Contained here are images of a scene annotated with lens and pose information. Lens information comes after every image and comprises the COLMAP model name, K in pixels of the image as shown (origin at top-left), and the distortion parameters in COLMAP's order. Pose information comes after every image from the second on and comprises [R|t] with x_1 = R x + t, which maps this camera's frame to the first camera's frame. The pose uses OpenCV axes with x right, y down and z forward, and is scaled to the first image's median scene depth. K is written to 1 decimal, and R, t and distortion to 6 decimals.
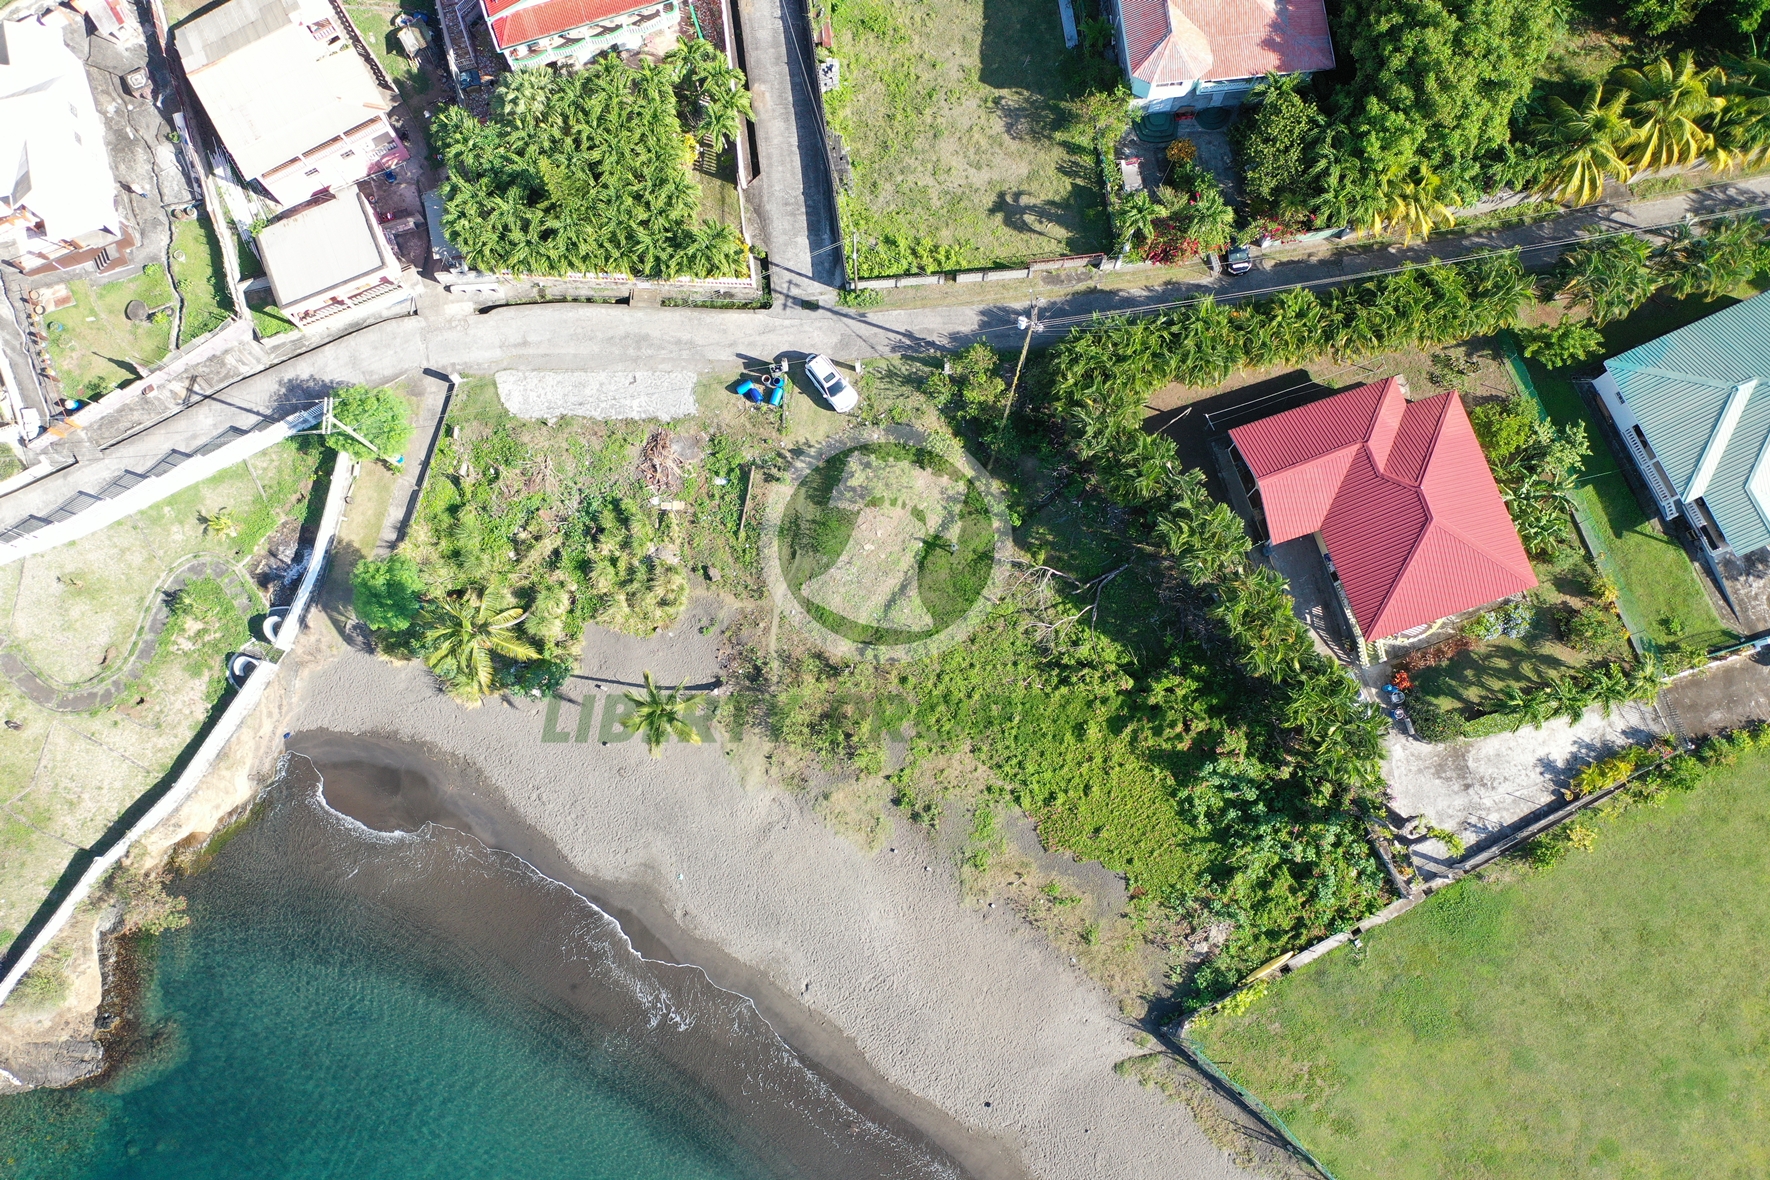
lens RADIAL K [[1404.2, 0, 883.6], [0, 1404.2, 590.8], [0, 0, 1]] dist [0.006711, -0.003887]
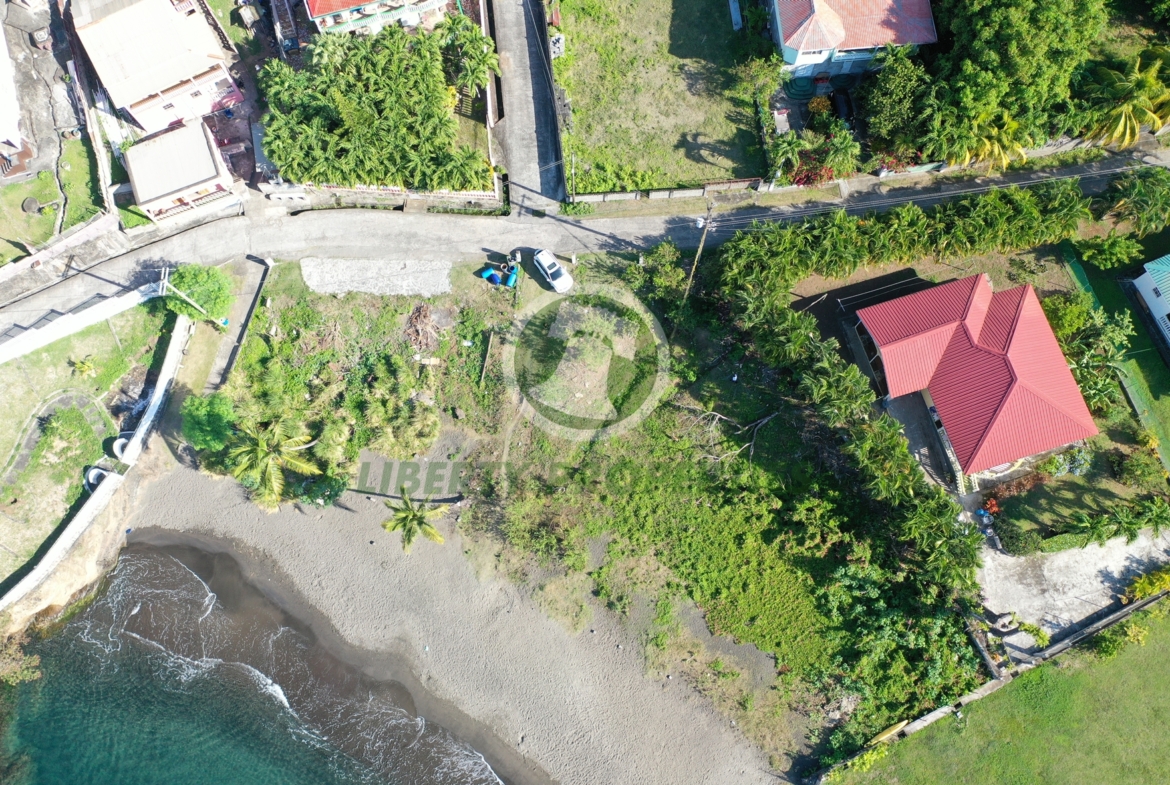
lens RADIAL K [[928.2, 0, 584.9], [0, 928.2, 392.8], [0, 0, 1]] dist [0.006711, -0.003887]
pose [[0.999744, 0.020680, -0.009149, 0.002982], [-0.021262, 0.997390, -0.069004, 0.026630], [0.007698, 0.069181, 0.997574, 0.141816]]
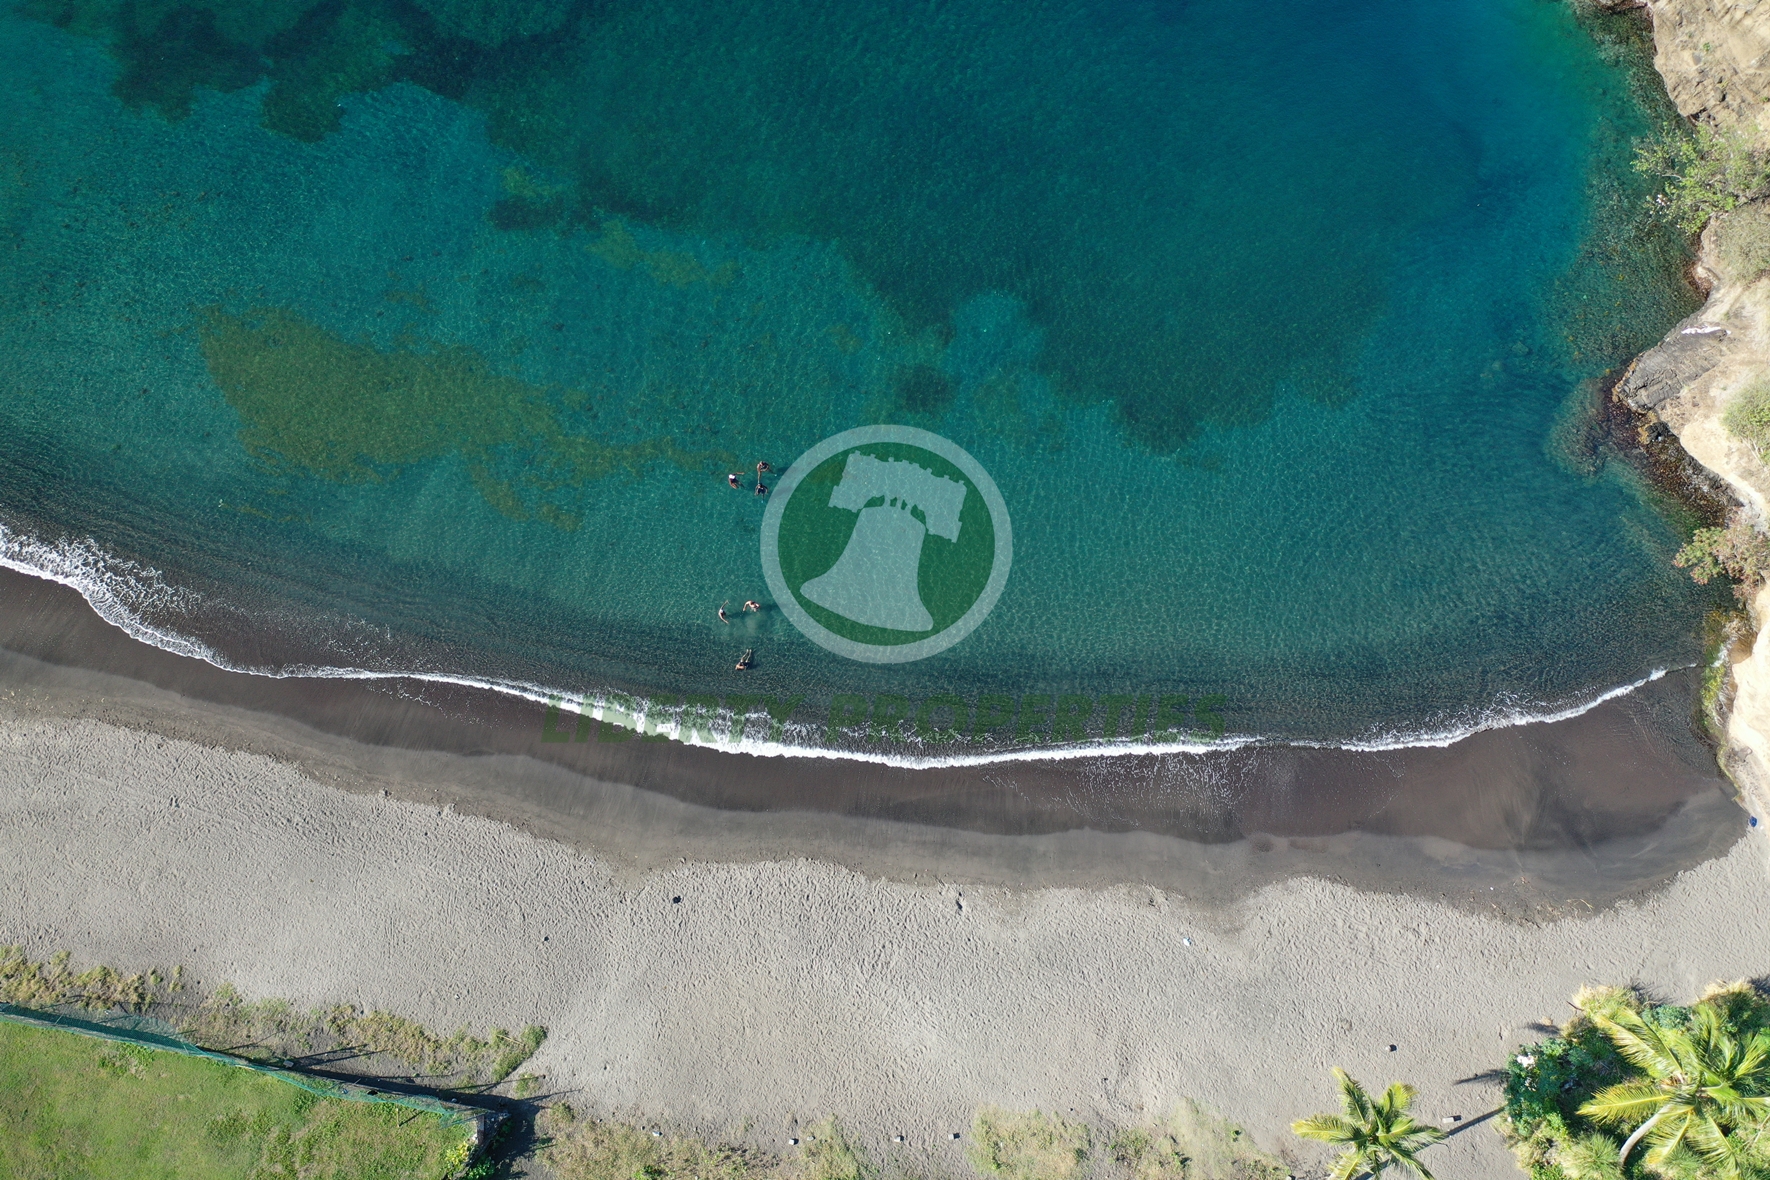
lens RADIAL K [[1404.2, 0, 883.2], [0, 1404.2, 585.7], [0, 0, 1]] dist [0.006711, -0.003887]
pose [[-0.859918, 0.487465, -0.151391, 0.010020], [-0.493885, -0.719693, 0.487975, 0.060832], [0.128915, 0.494388, 0.859629, 0.272237]]
